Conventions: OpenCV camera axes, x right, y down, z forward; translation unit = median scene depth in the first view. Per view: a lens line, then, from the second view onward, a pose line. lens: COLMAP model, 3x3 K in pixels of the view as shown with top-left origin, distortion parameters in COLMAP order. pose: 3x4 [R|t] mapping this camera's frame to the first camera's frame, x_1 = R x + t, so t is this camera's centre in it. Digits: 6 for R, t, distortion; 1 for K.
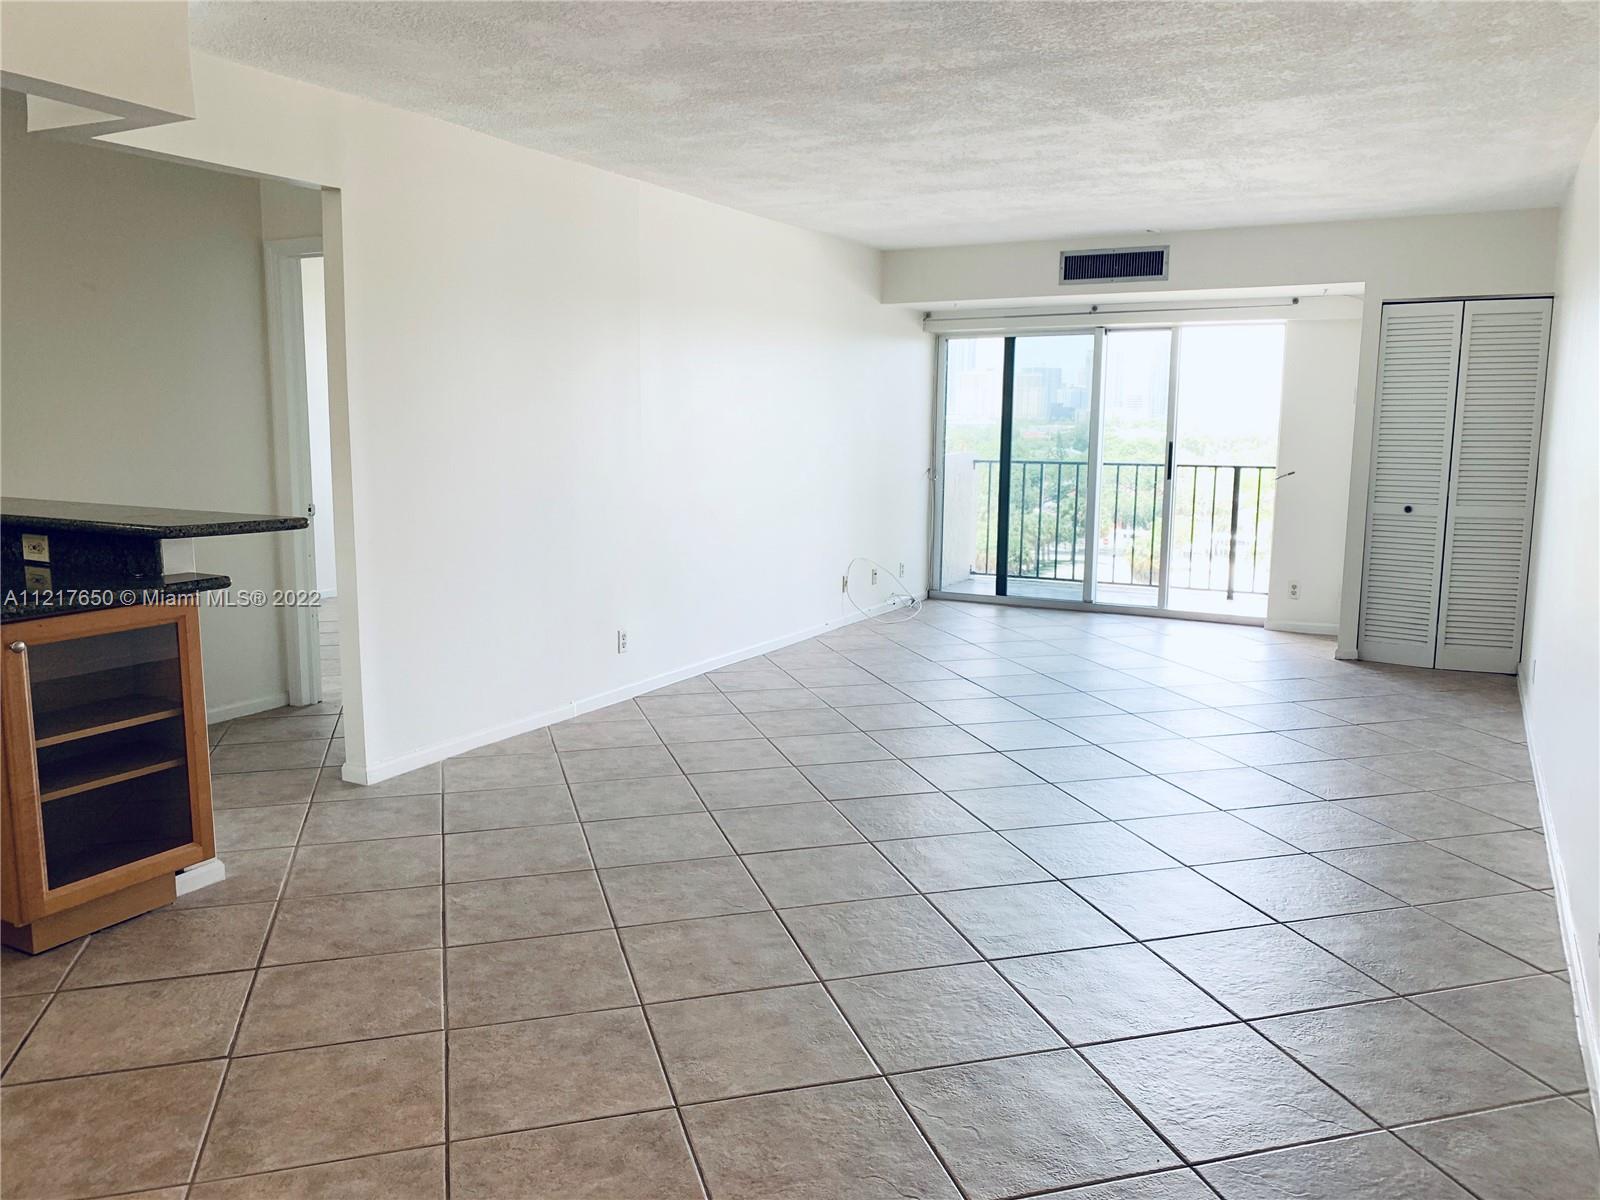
lens RADIAL K [[1227.9, 0, 810.7], [0, 1227.9, 597.7], [0, 0, 1]] dist [0.050792, -0.054363]
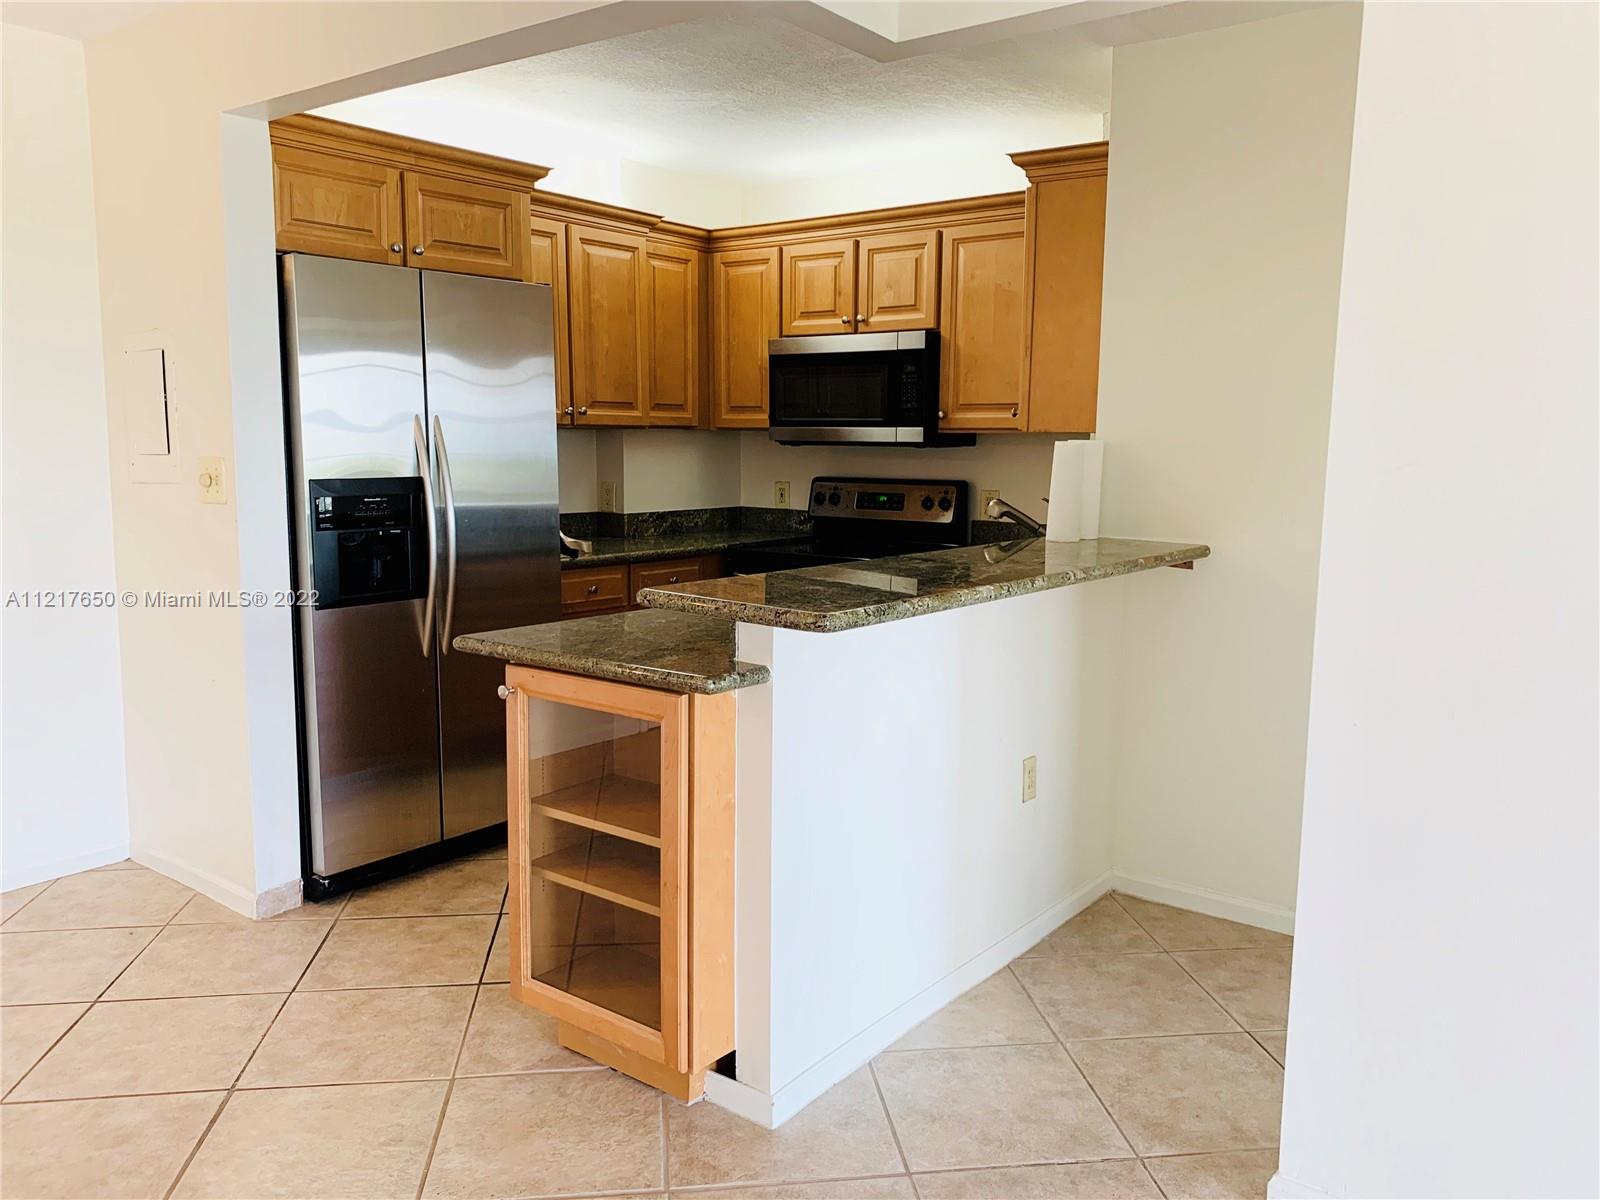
lens RADIAL K [[1227.9, 0, 785.8], [0, 1227.9, 594.5], [0, 0, 1]] dist [0.050792, -0.054363]
pose [[-0.171300, 0.121286, -0.977725, 0.077981], [-0.159908, 0.975812, 0.149065, -0.084756], [0.972155, 0.181881, -0.147762, 0.584299]]
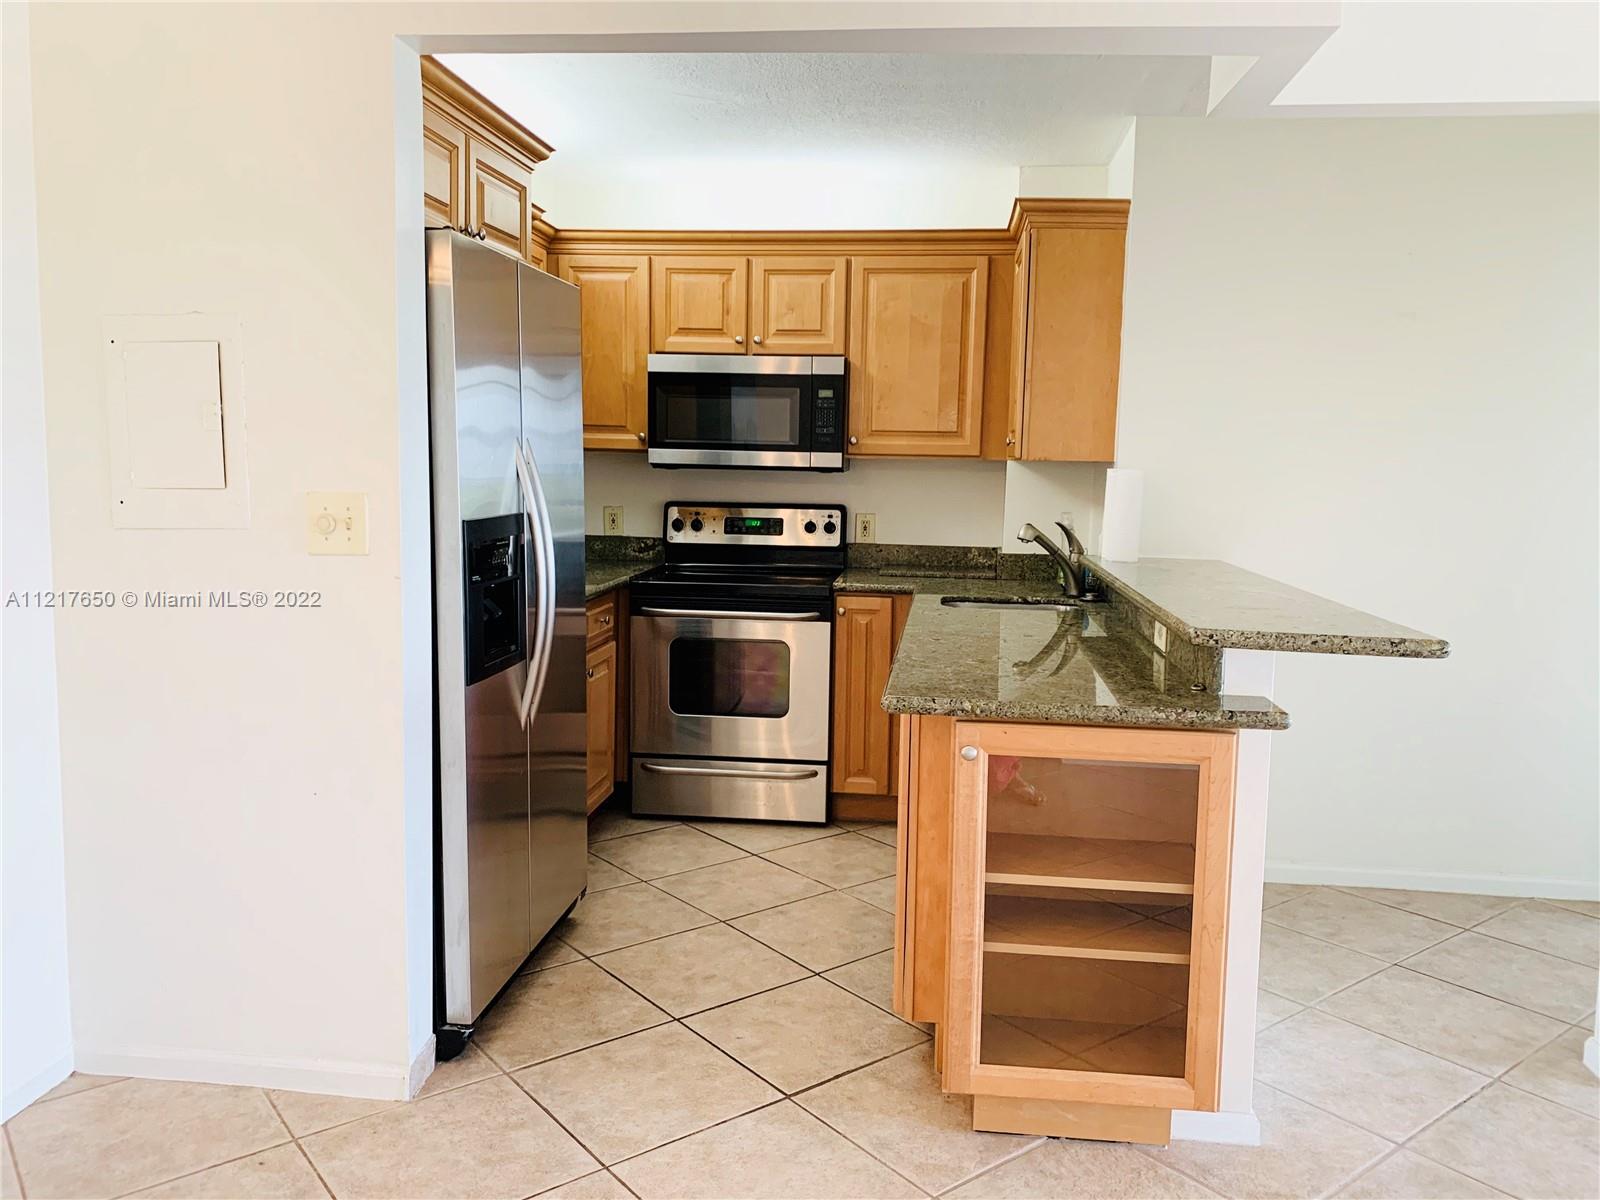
lens RADIAL K [[1227.9, 0, 807.4], [0, 1227.9, 600.4], [0, 0, 1]] dist [0.050792, -0.054363]
pose [[0.371846, 0.109906, -0.921765, 0.018223], [-0.158117, 0.985955, 0.053774, -0.037117], [0.914729, 0.125751, 0.384001, 0.261785]]
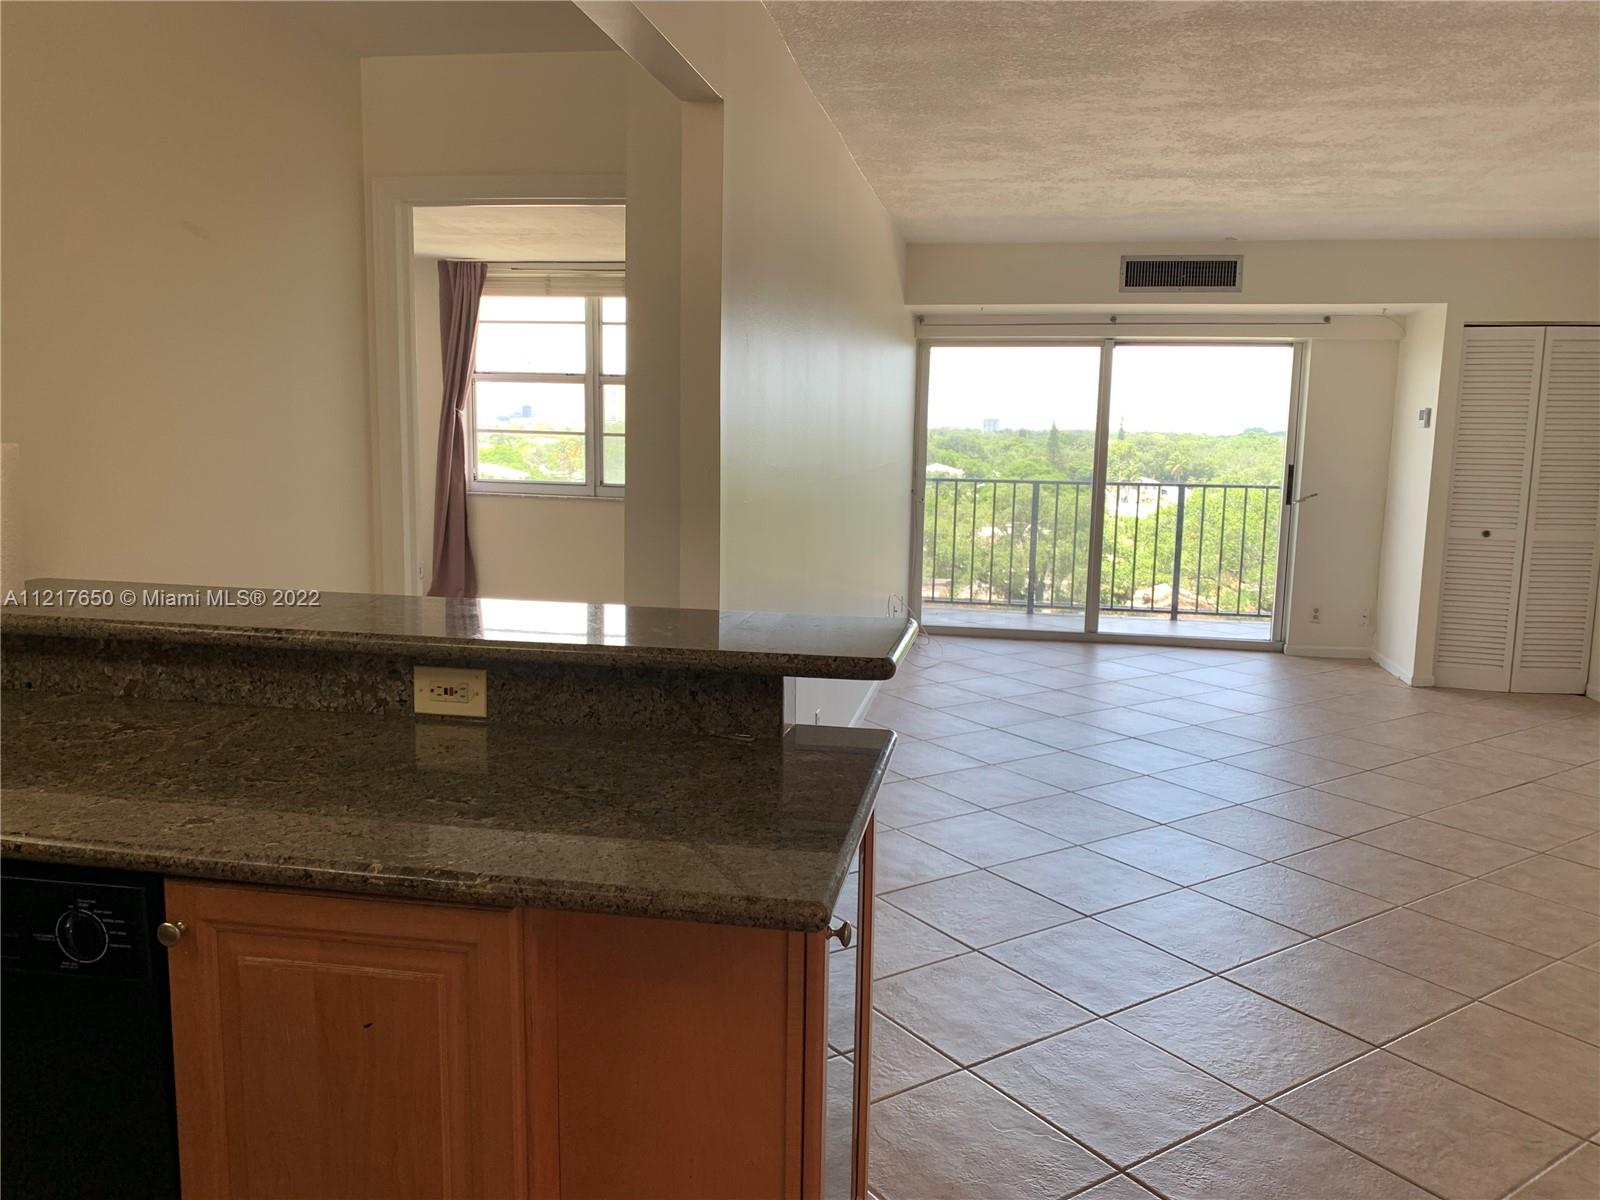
lens RADIAL K [[1227.9, 0, 808.8], [0, 1227.9, 586.5], [0, 0, 1]] dist [0.050792, -0.054363]
pose [[0.949953, -0.030513, 0.310900, -0.354141], [0.034284, 0.999390, -0.006669, -0.042838], [-0.310507, 0.016994, 0.950419, 0.236451]]
